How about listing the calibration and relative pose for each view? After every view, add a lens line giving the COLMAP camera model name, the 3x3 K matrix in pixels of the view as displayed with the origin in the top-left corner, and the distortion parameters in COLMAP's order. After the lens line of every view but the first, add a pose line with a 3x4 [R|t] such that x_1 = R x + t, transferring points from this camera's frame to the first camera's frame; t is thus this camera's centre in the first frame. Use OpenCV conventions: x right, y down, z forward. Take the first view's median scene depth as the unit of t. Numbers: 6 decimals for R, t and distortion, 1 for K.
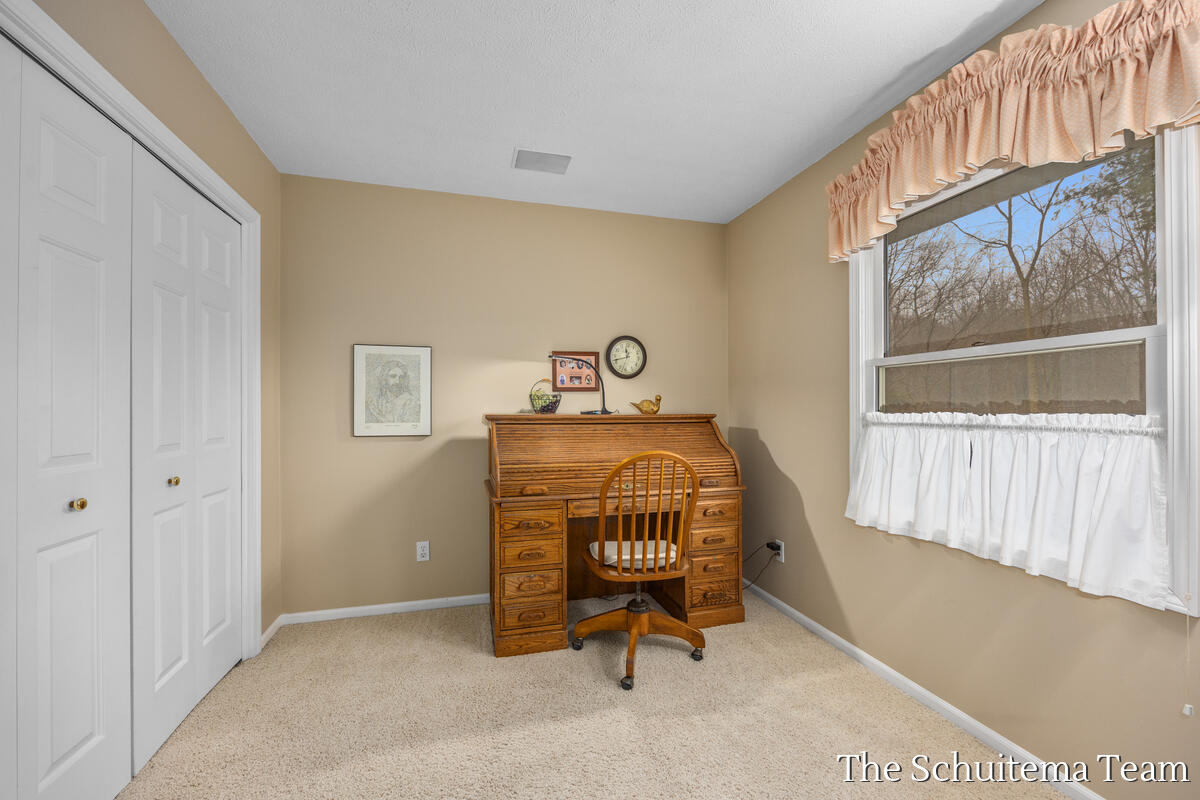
lens RADIAL K [[478.6, 0, 598.9], [0, 478.6, 409.6], [0, 0, 1]] dist [-0.009403, 0.000404]
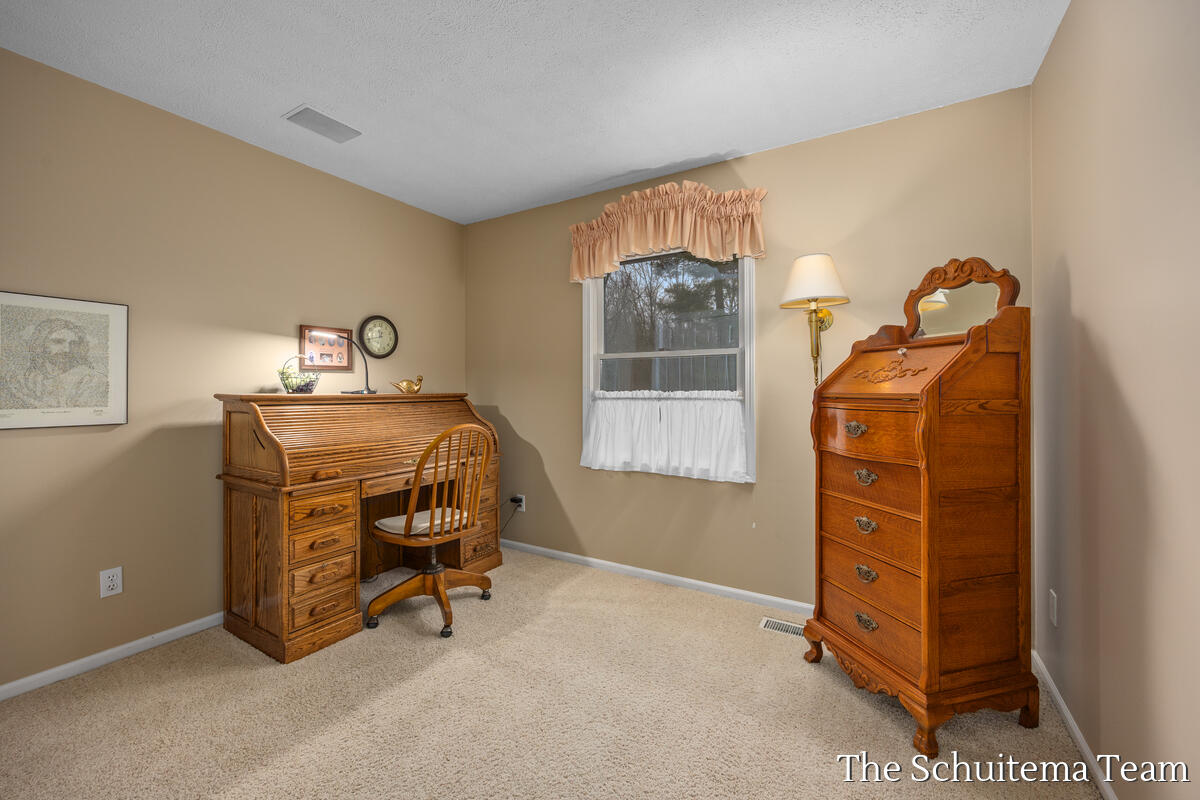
lens RADIAL K [[478.6, 0, 604.6], [0, 478.6, 390.9], [0, 0, 1]] dist [-0.009403, 0.000404]
pose [[0.722817, -0.002076, 0.691036, -0.397717], [0.002128, 0.999997, 0.000778, 0.004504], [-0.691036, 0.000908, 0.722820, -0.062602]]
